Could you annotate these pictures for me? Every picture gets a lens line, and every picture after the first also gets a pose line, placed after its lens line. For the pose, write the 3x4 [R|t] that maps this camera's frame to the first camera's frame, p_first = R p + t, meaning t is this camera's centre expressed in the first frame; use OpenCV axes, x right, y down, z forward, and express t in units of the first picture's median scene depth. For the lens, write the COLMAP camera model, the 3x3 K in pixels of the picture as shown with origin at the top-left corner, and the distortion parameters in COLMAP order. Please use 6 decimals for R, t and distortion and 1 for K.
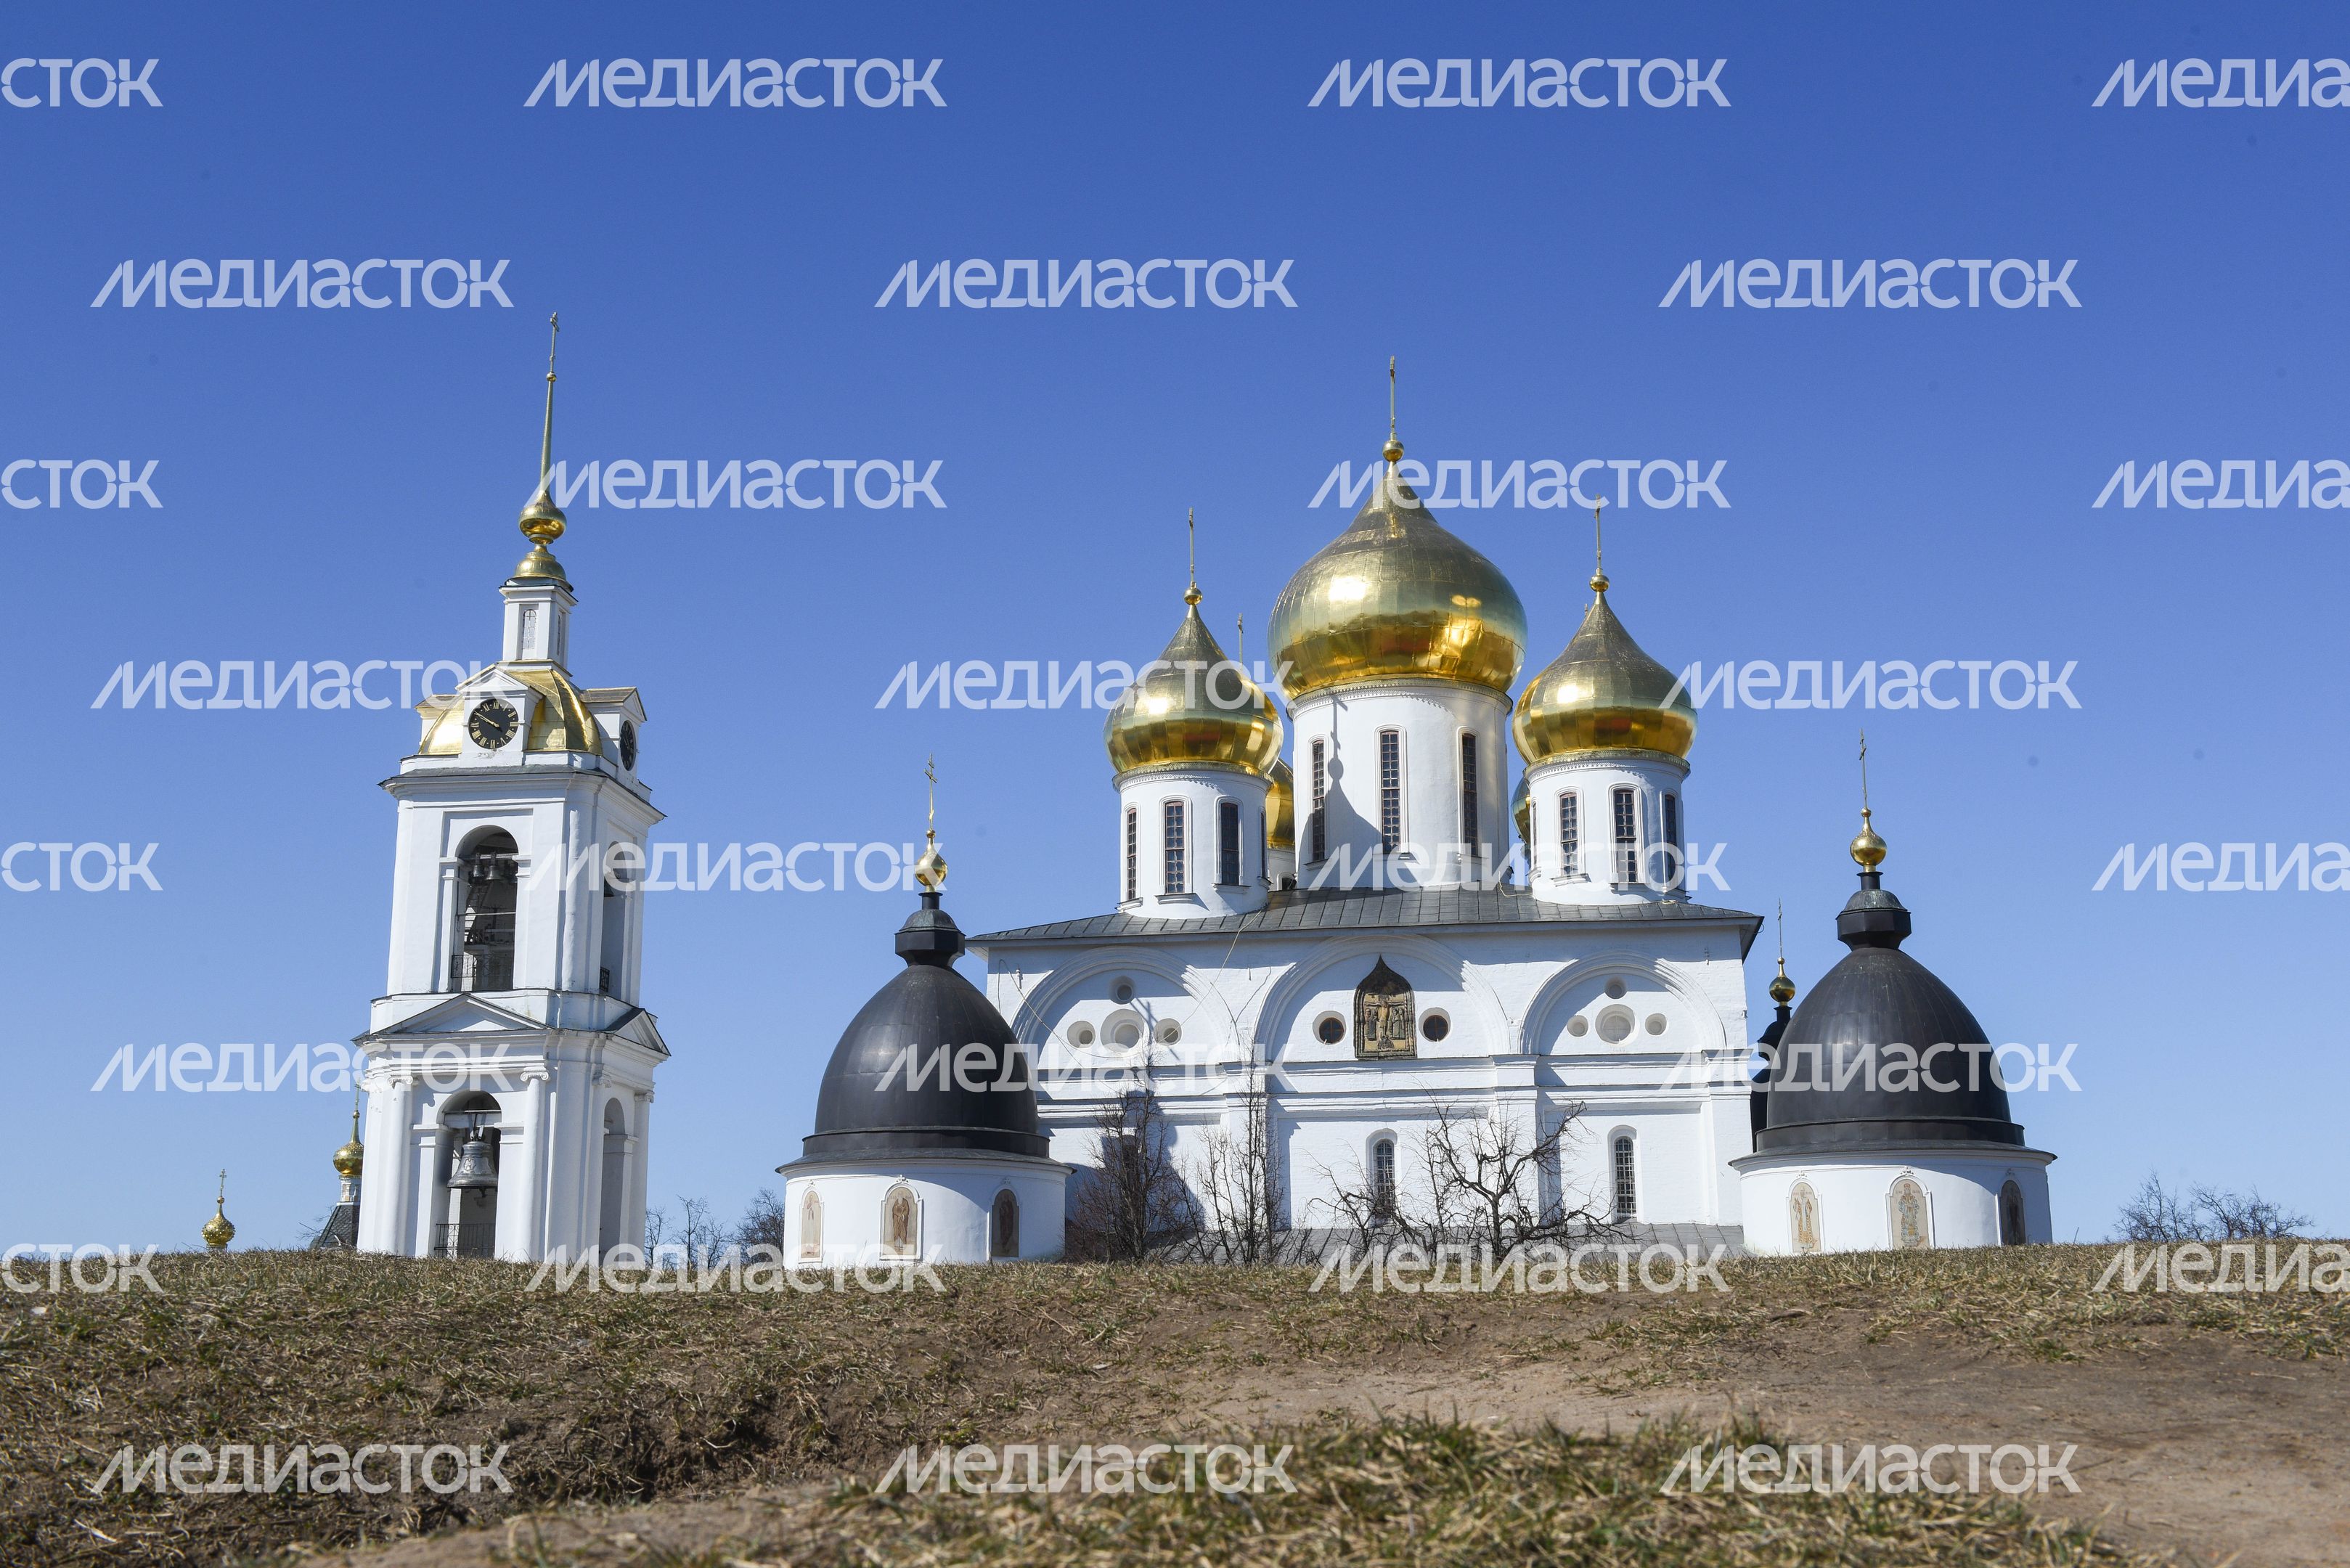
lens RADIAL K [[2608.9, 0, 1176.8], [0, 2608.9, 818.8], [0, 0, 1]] dist [0.047435, 0.021661]
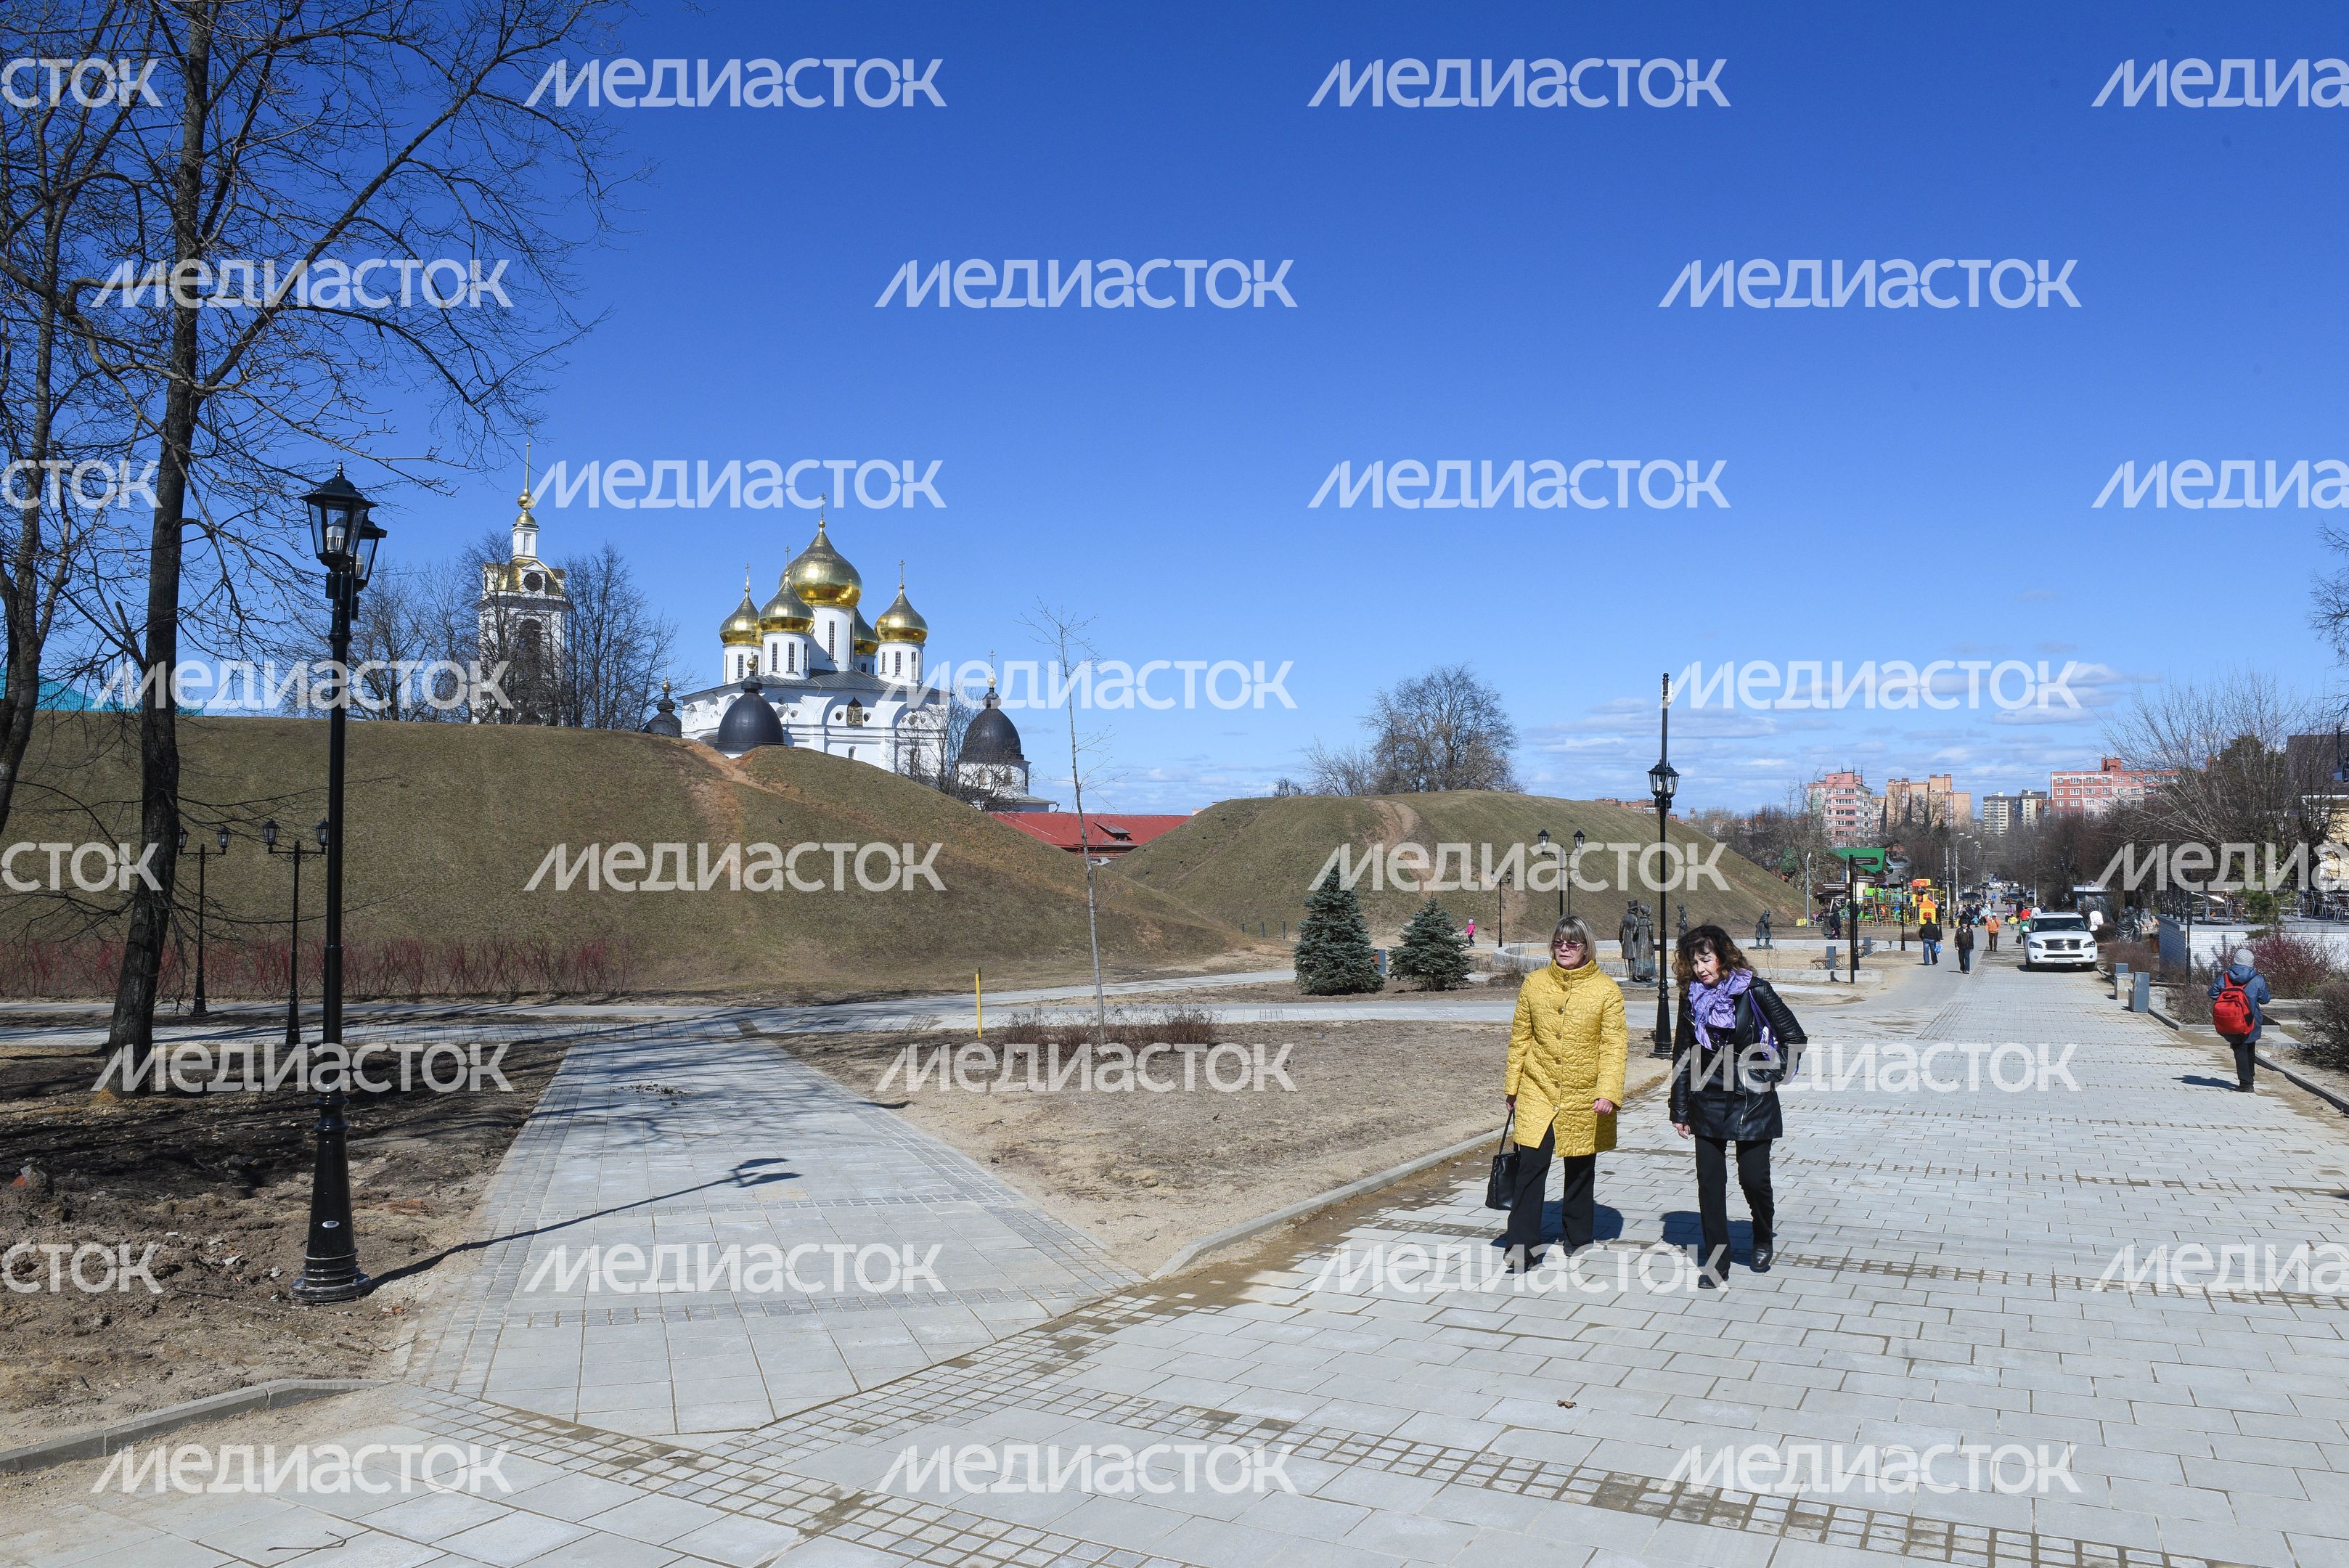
lens RADIAL K [[1644.5, 0, 1178.9], [0, 1644.5, 791.9], [0, 0, 1]] dist [-0.043725, -0.010702]
pose [[0.740683, 0.030192, 0.671175, -1.055069], [-0.146665, 0.982162, 0.117672, -0.141549], [-0.655650, -0.185595, 0.731900, -0.896686]]
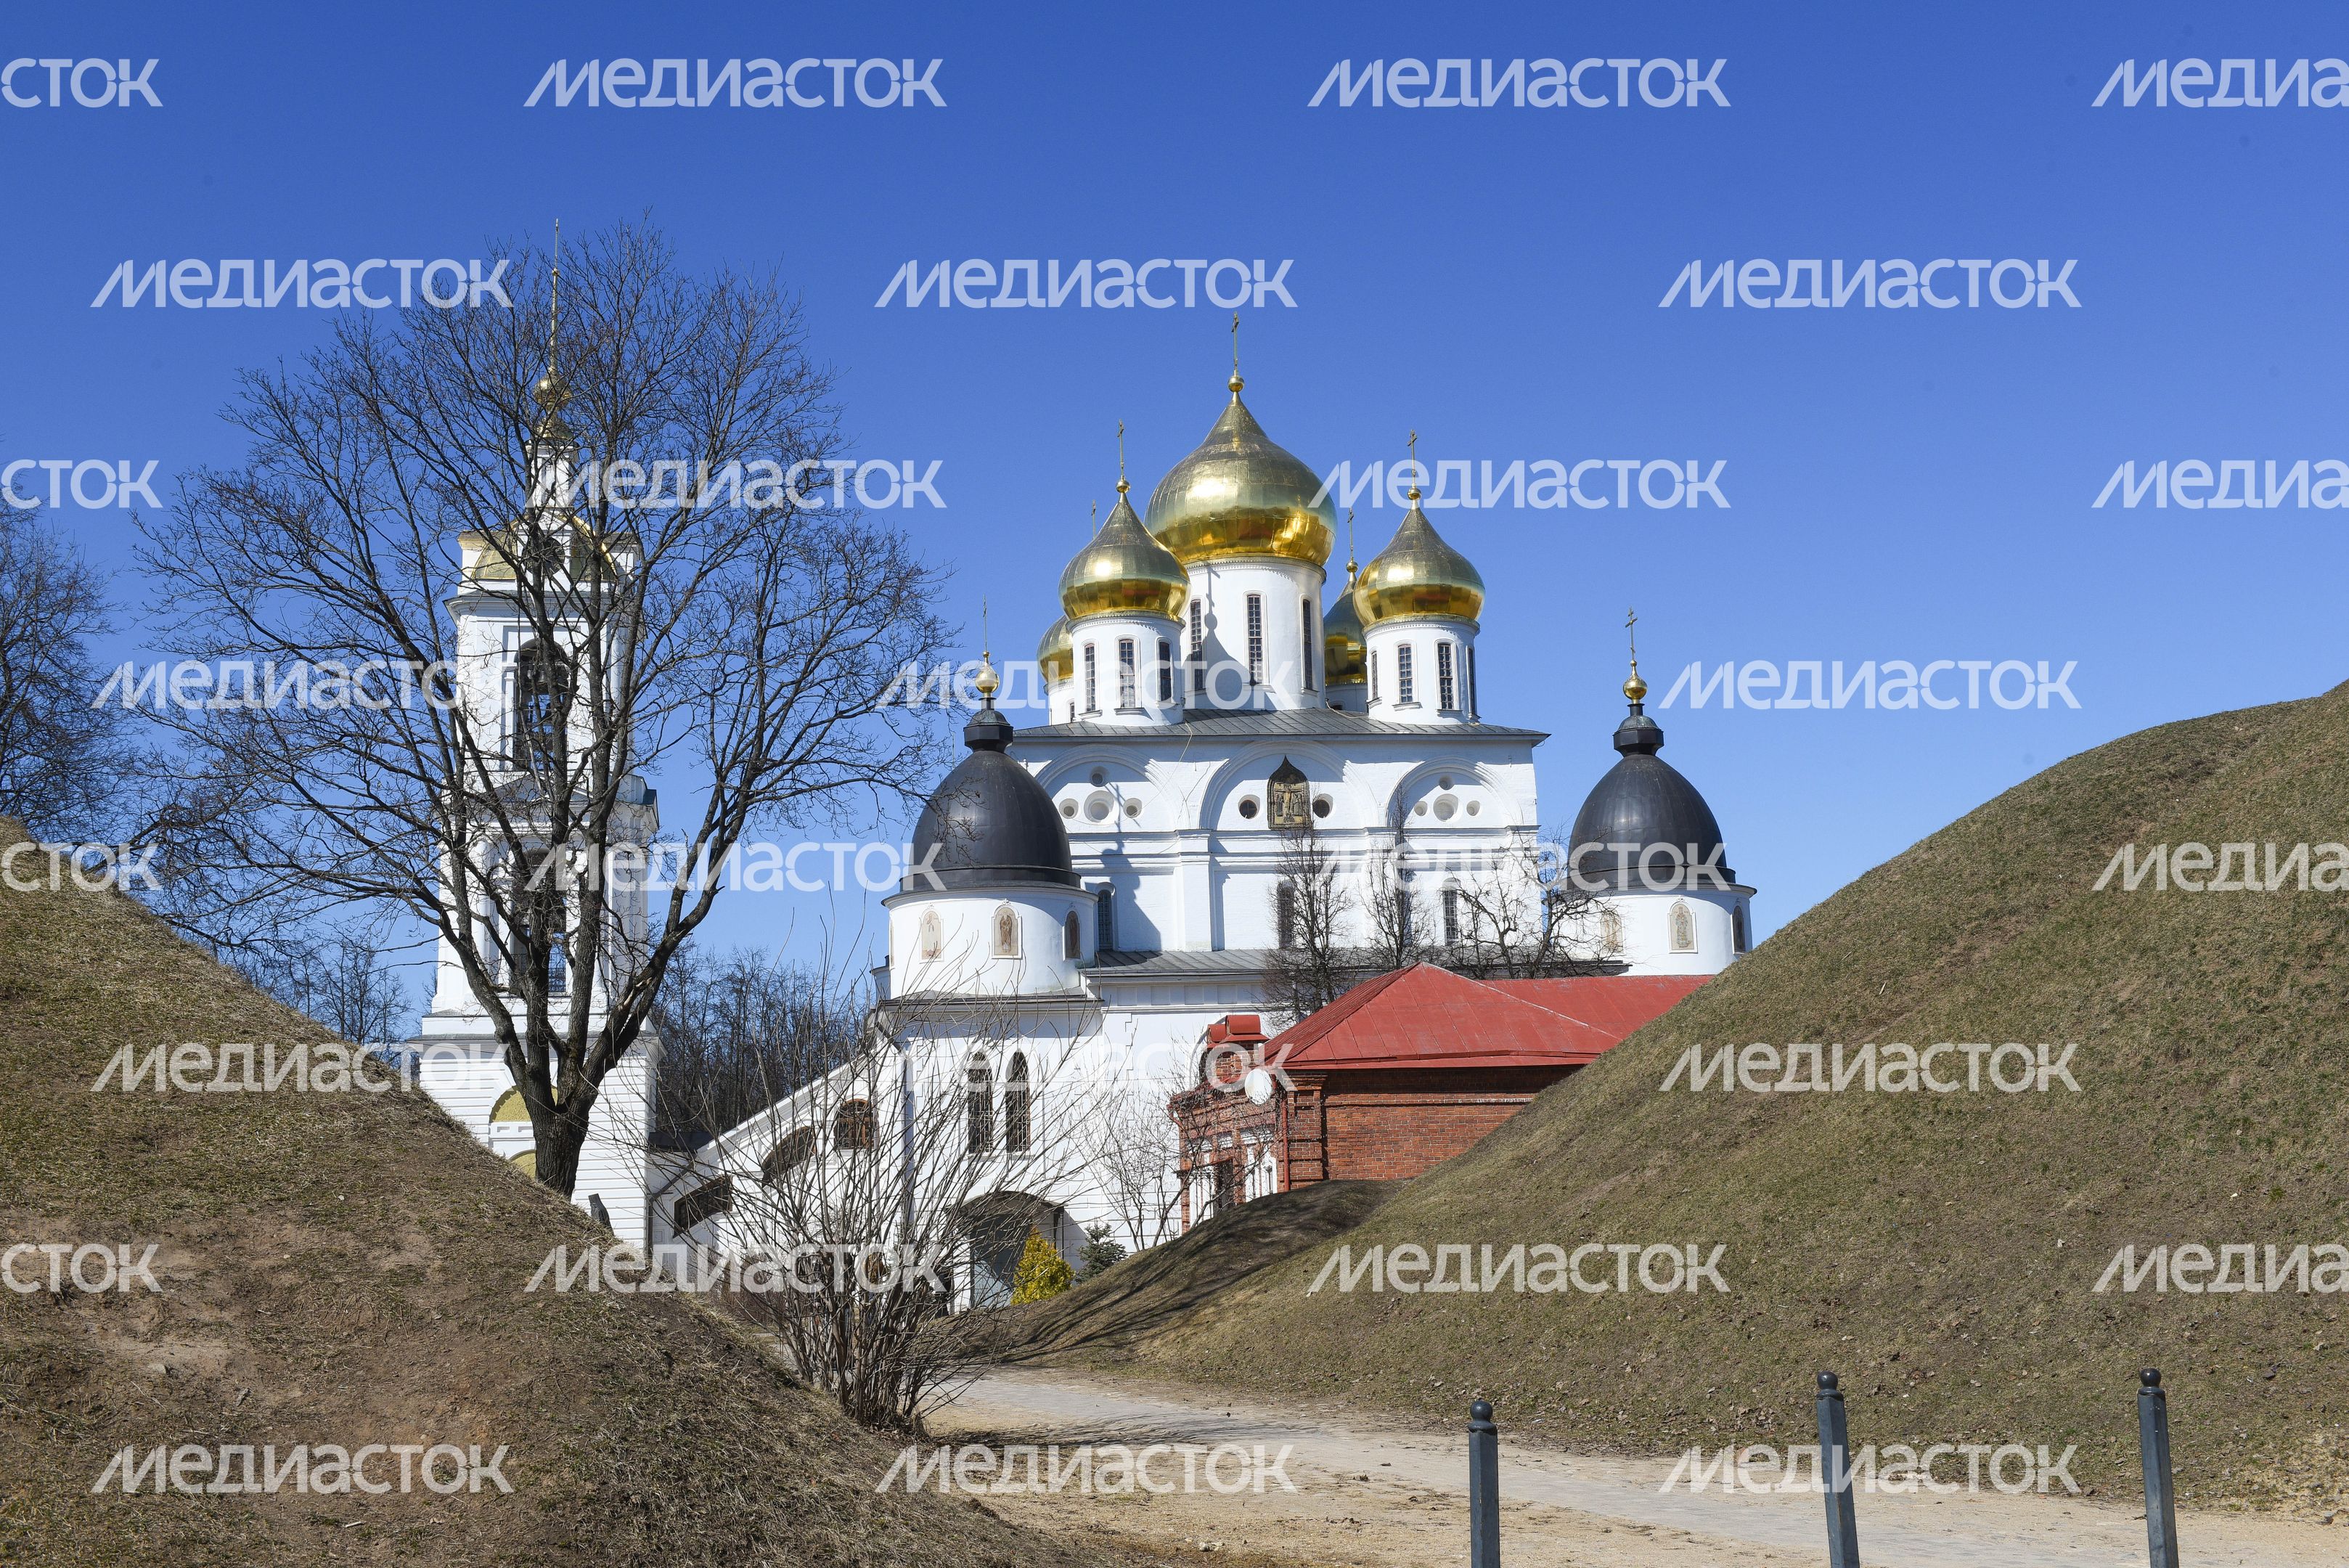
lens RADIAL K [[2554.1, 0, 1174.5], [0, 2554.1, 784.0], [0, 0, 1]] dist [0.072452, -0.007138]
pose [[0.961028, 0.023683, 0.275435, -0.351023], [-0.033520, 0.998955, 0.031061, 0.026966], [-0.274412, -0.039083, 0.960818, -0.291009]]
